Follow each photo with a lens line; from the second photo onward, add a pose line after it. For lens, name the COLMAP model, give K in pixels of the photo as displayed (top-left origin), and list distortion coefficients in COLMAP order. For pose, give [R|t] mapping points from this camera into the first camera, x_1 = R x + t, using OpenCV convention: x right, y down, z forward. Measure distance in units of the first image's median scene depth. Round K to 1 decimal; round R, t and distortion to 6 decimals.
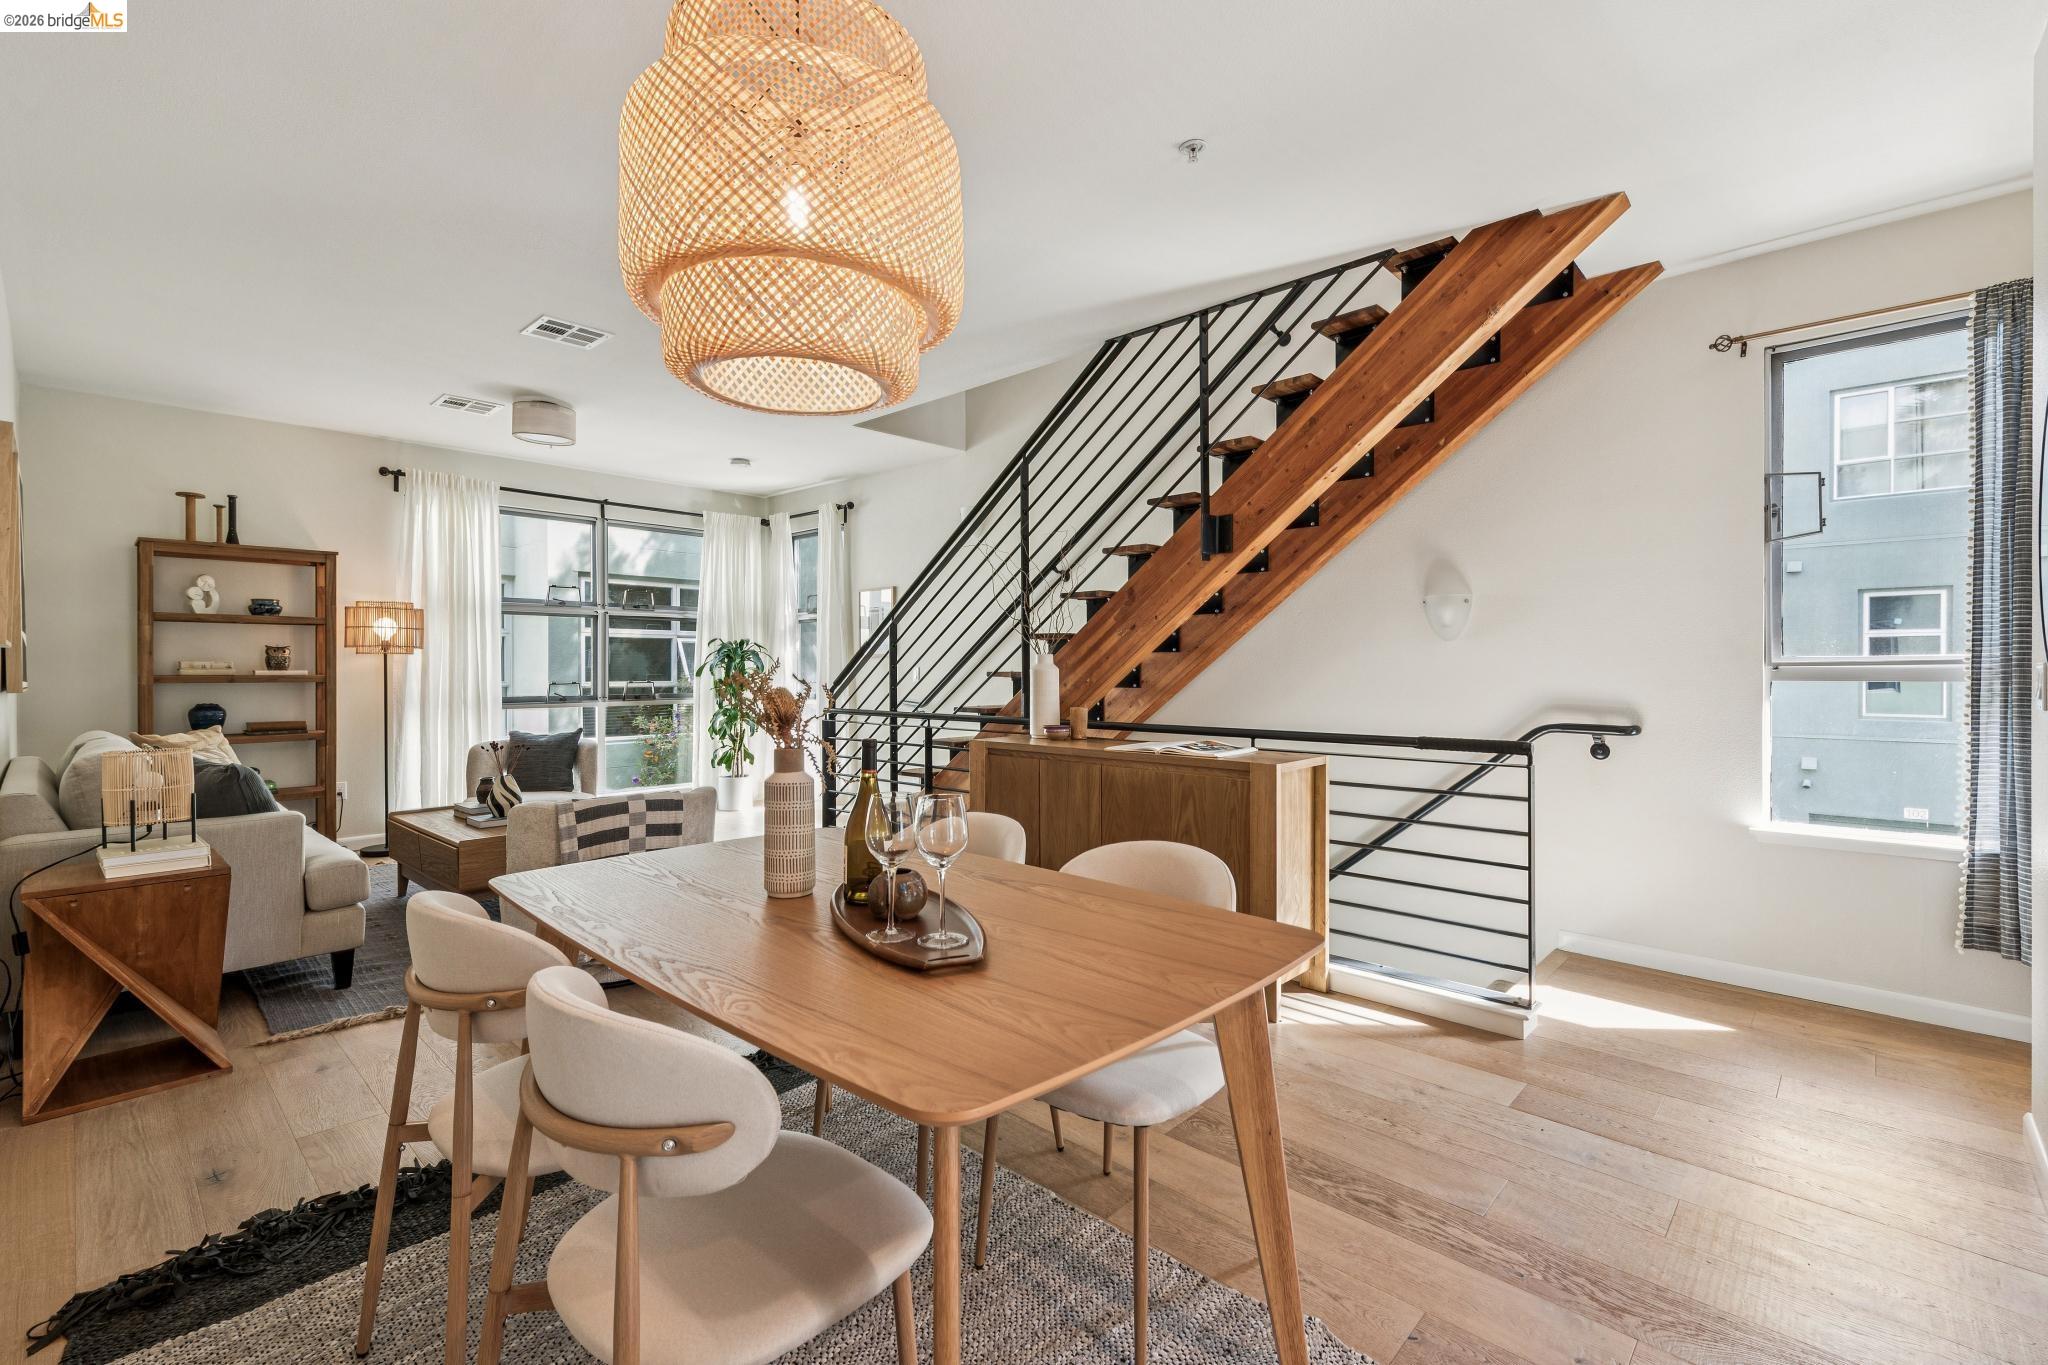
lens RADIAL K [[897.5, 0, 1030.4], [0, 897.5, 675.2], [0, 0, 1]] dist [0.013922, -0.000557]
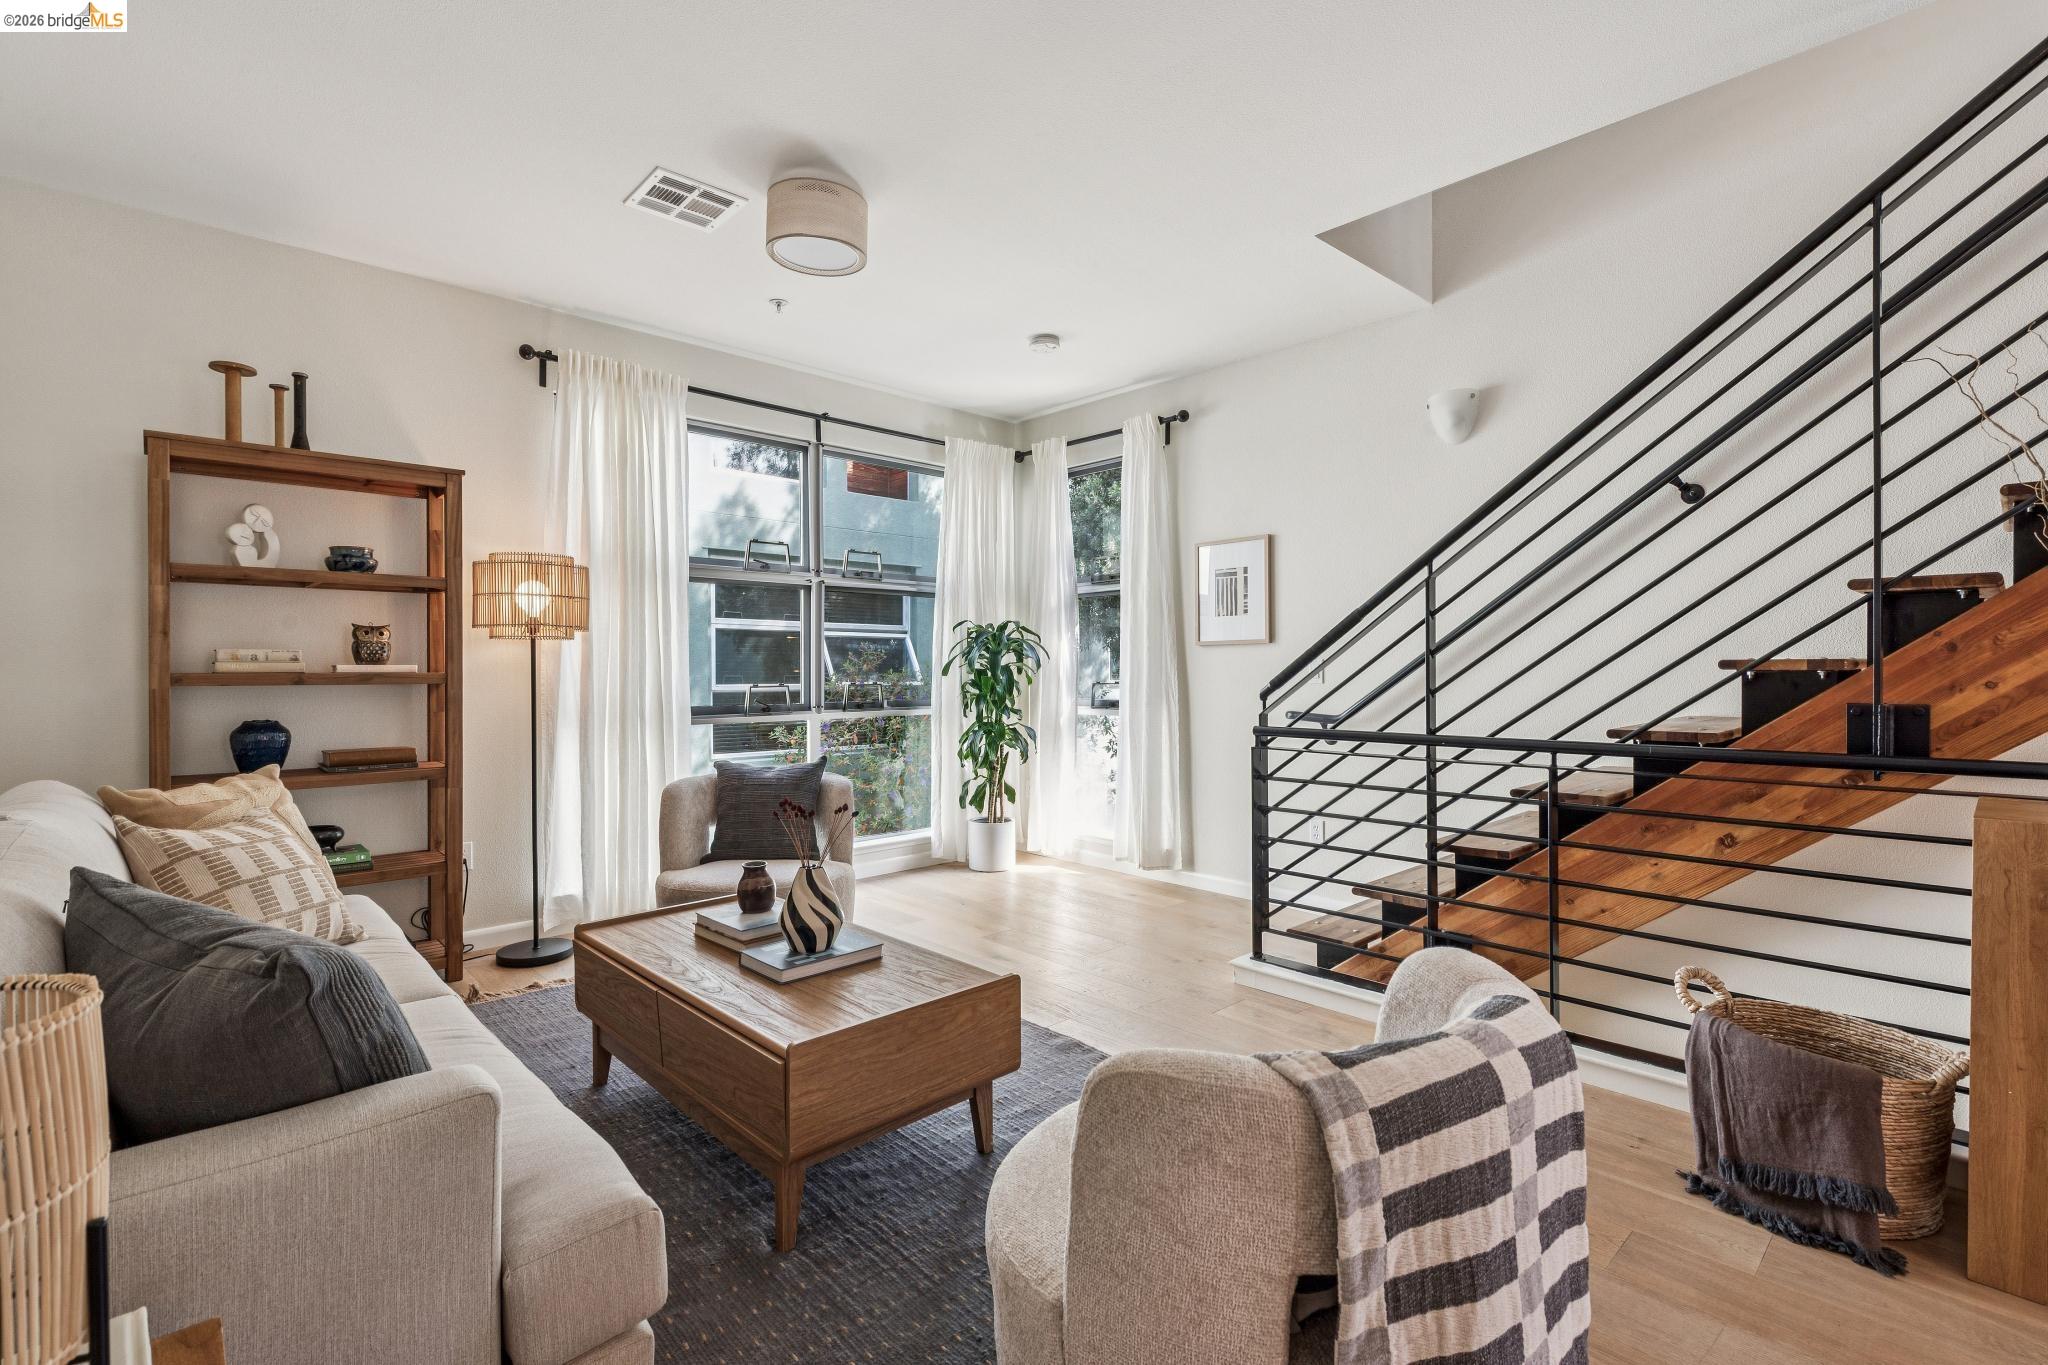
lens RADIAL K [[928.8, 0, 1033.0], [0, 928.8, 676.7], [0, 0, 1]] dist [0.009861, -0.000571]
pose [[0.998230, -0.002889, -0.059398, -0.339129], [0.002817, 0.999995, -0.001302, 0.004525], [0.059401, 0.001133, 0.998234, 0.388361]]
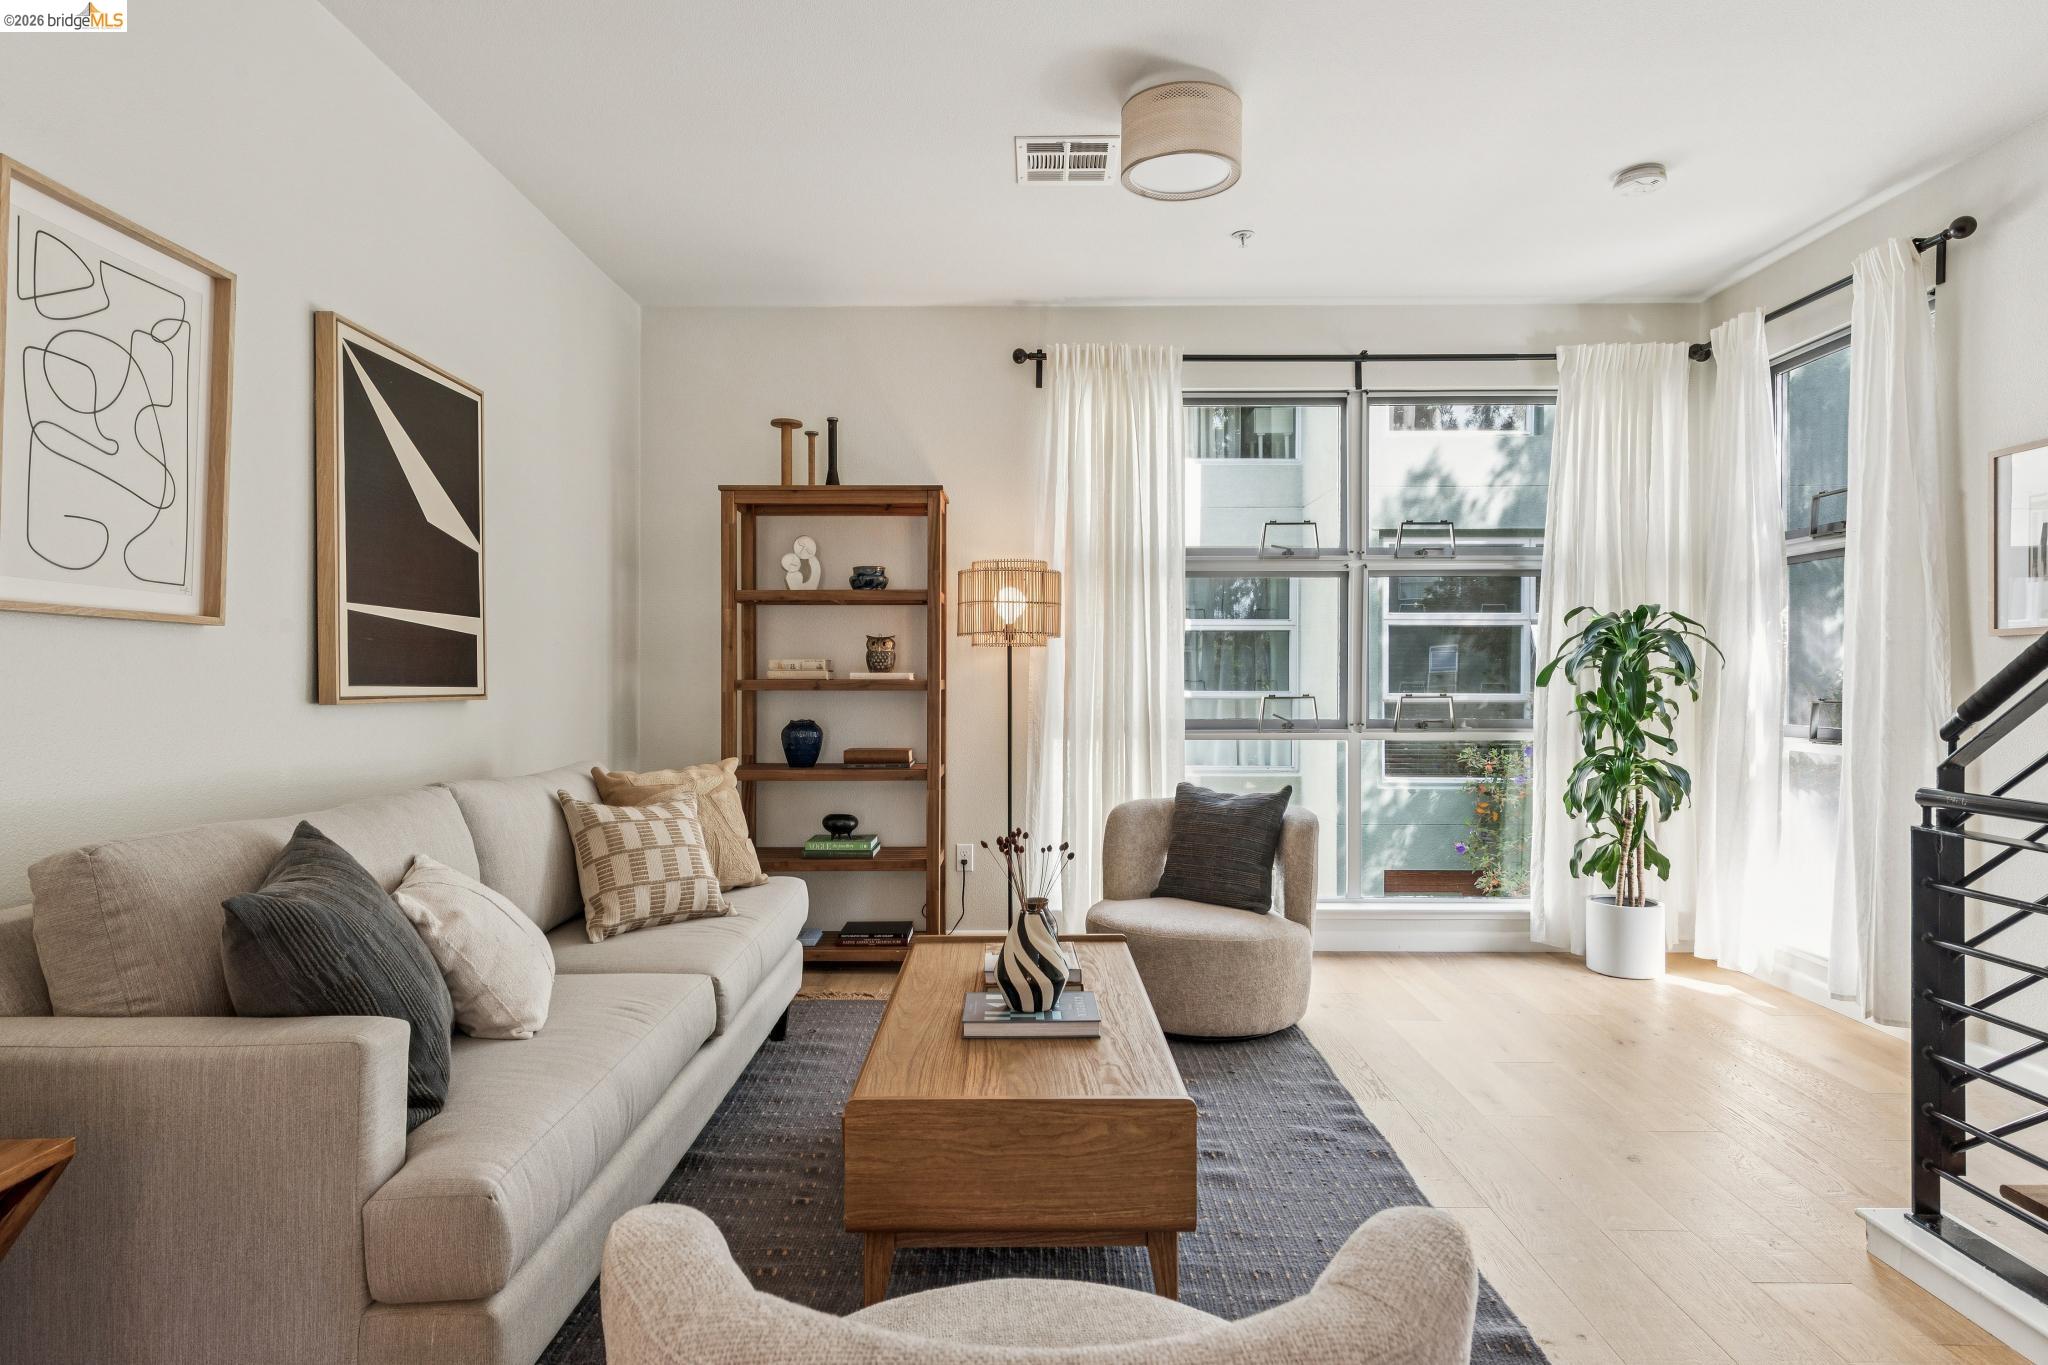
lens RADIAL K [[1103.9, 0, 1024.0], [0, 1103.9, 682.5], [0, 0, 1]] dist [0.030547, -0.020405]
pose [[0.679410, 0.004761, -0.733743, -0.156373], [-0.005899, 0.999982, 0.001026, 0.000548], [0.733735, 0.003631, 0.679426, 0.506394]]
